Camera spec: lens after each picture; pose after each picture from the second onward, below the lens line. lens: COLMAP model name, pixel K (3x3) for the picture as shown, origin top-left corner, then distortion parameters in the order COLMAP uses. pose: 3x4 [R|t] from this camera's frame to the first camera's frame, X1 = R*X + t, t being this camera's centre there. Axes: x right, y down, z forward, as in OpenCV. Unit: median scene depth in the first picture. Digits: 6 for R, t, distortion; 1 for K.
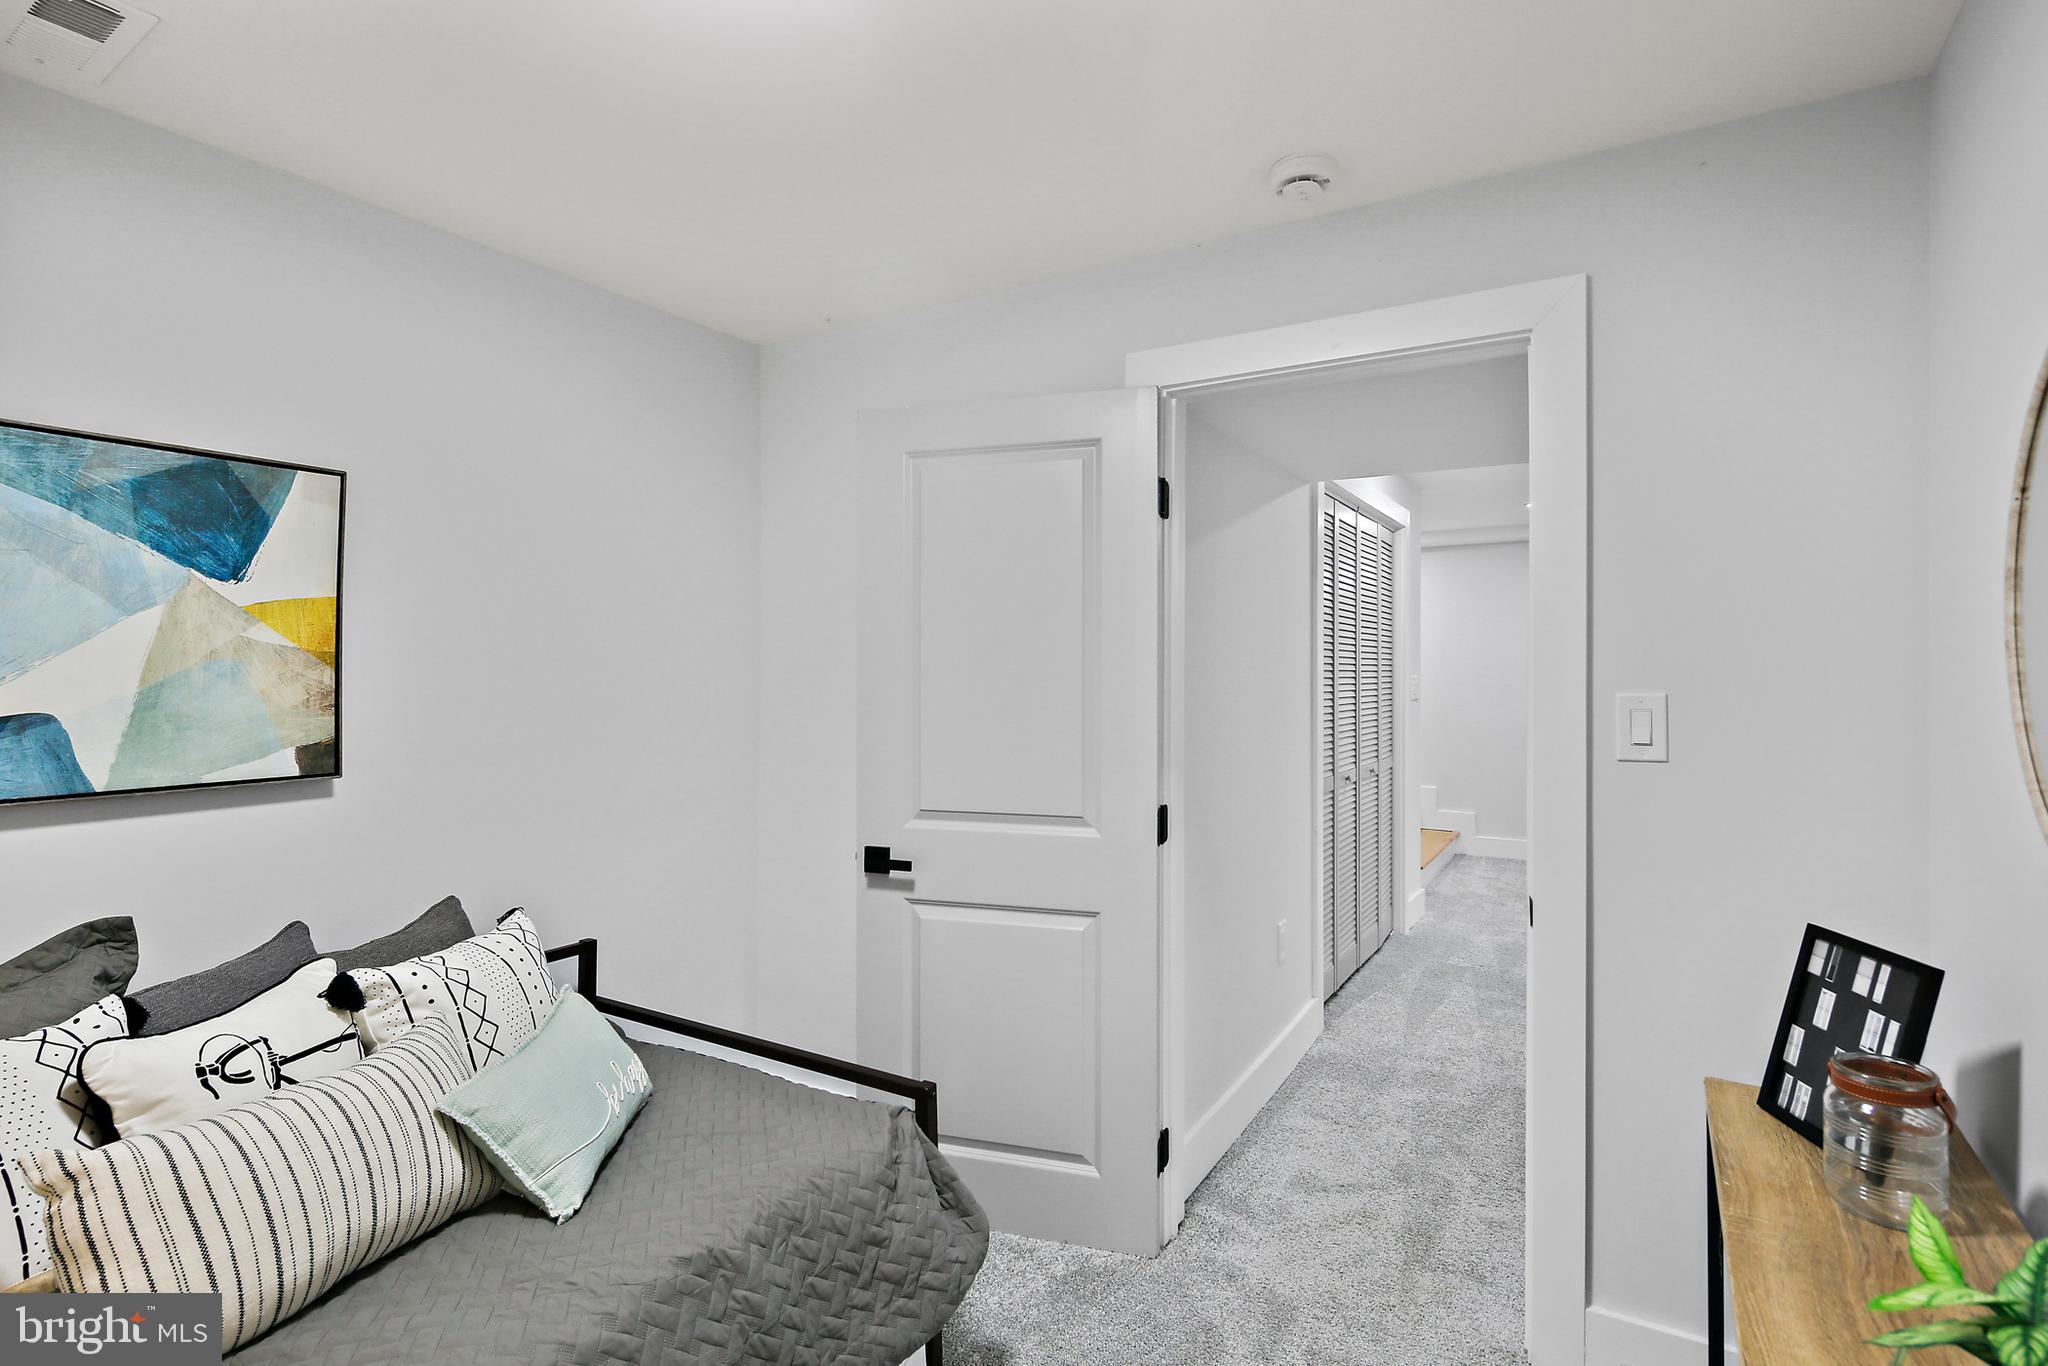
lens RADIAL K [[1007.6, 0, 1023.4], [0, 1007.6, 661.4], [0, 0, 1]] dist [0.003581, -0.004976]
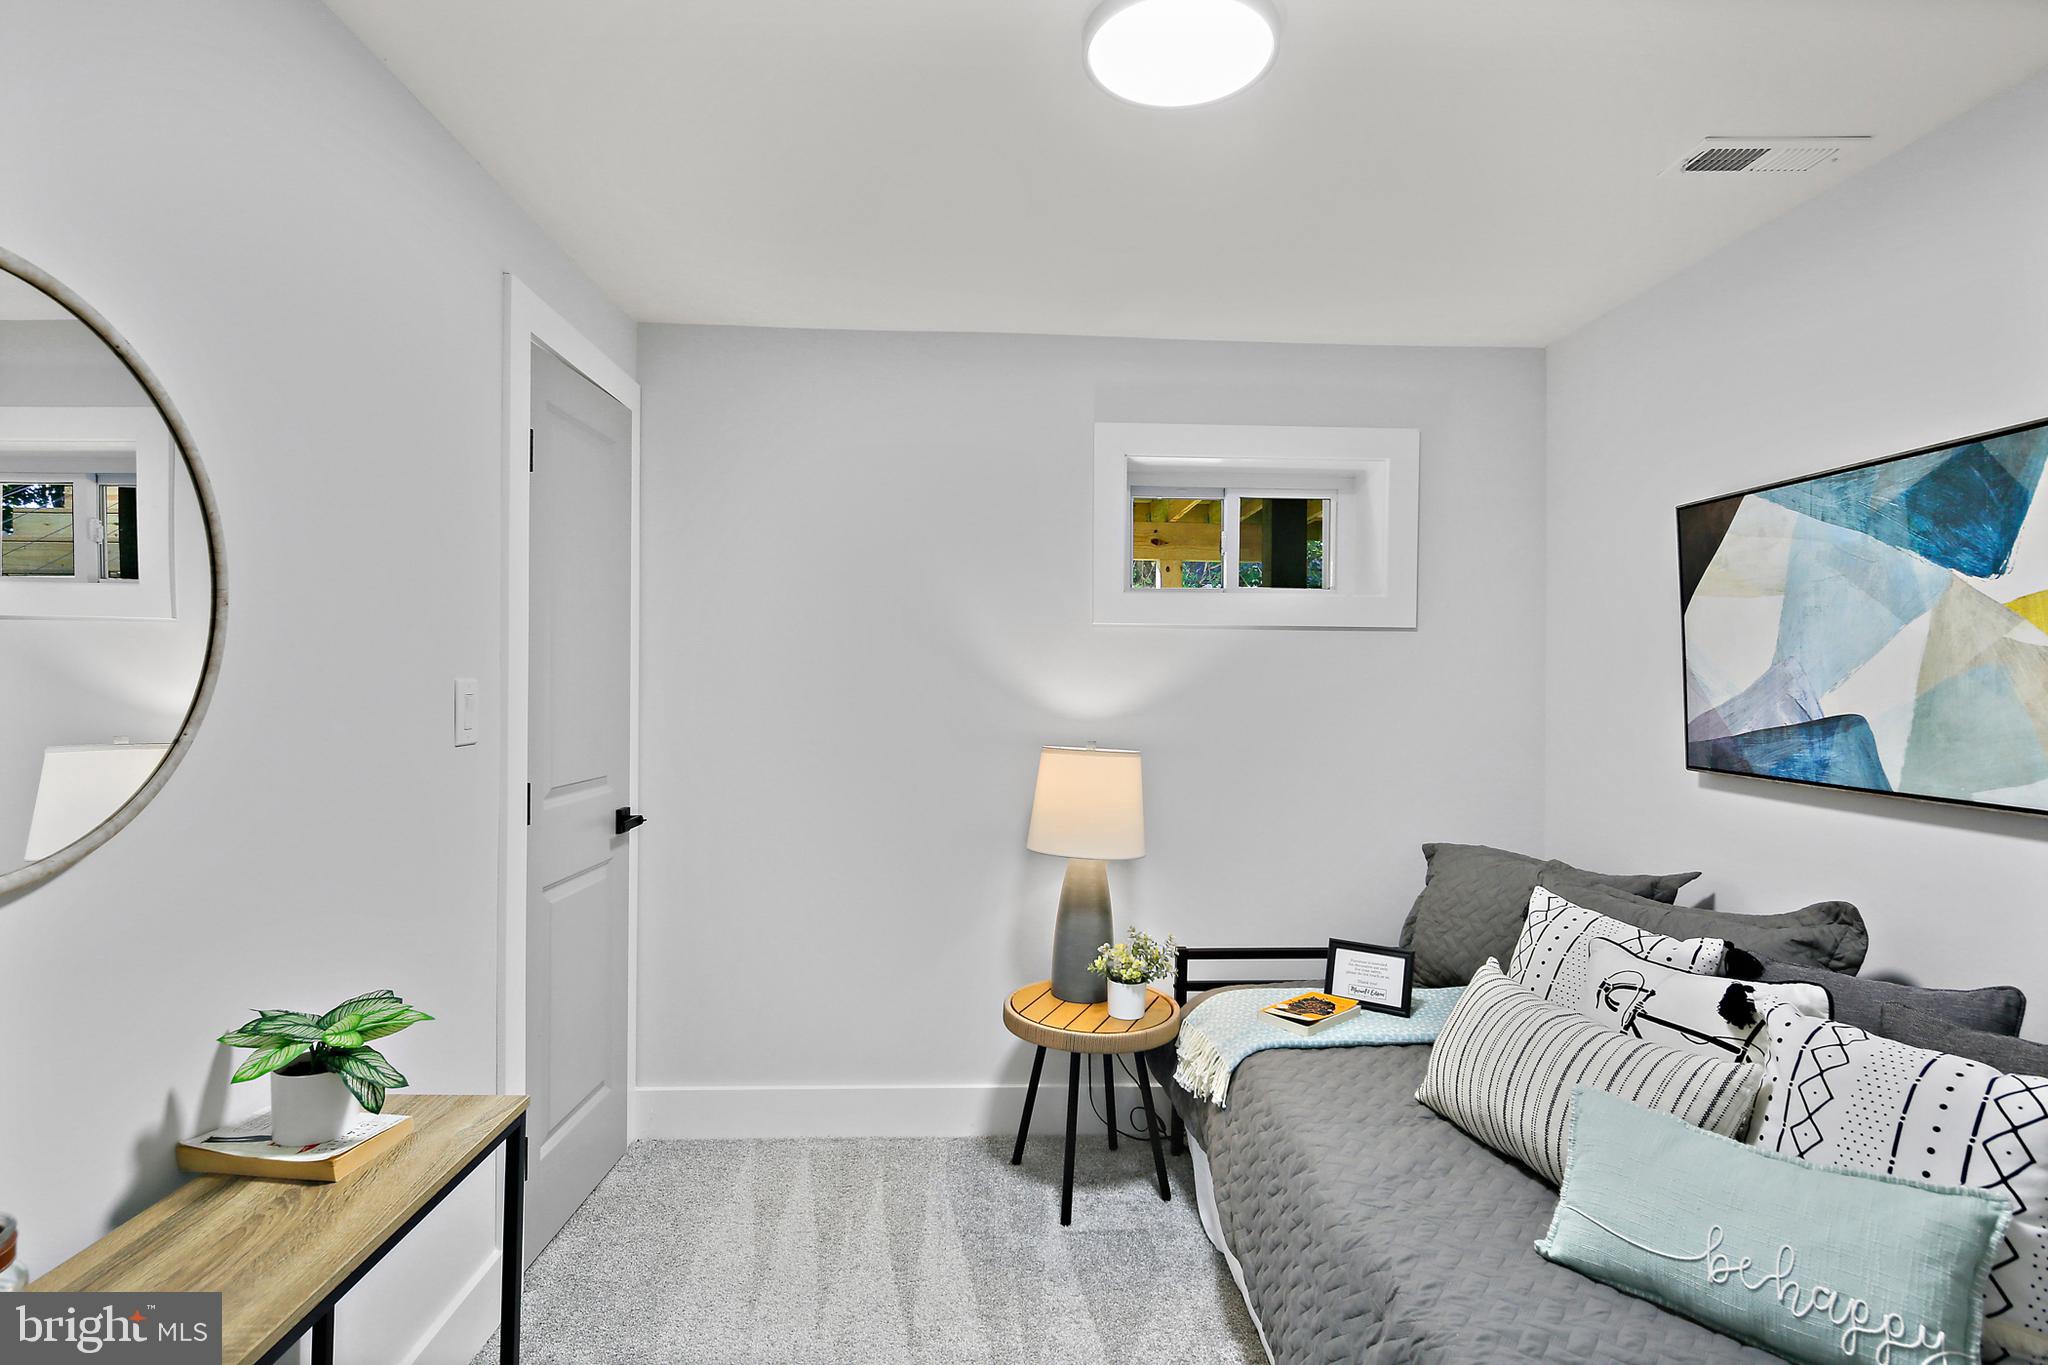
lens RADIAL K [[1006.2, 0, 1023.9], [0, 1006.2, 670.0], [0, 0, 1]] dist [0.008501, -0.009541]
pose [[-0.833435, -0.007204, -0.552570, 0.414220], [0.000025, 0.999915, -0.013075, 0.014121], [0.552617, -0.010911, -0.833364, 1.312656]]
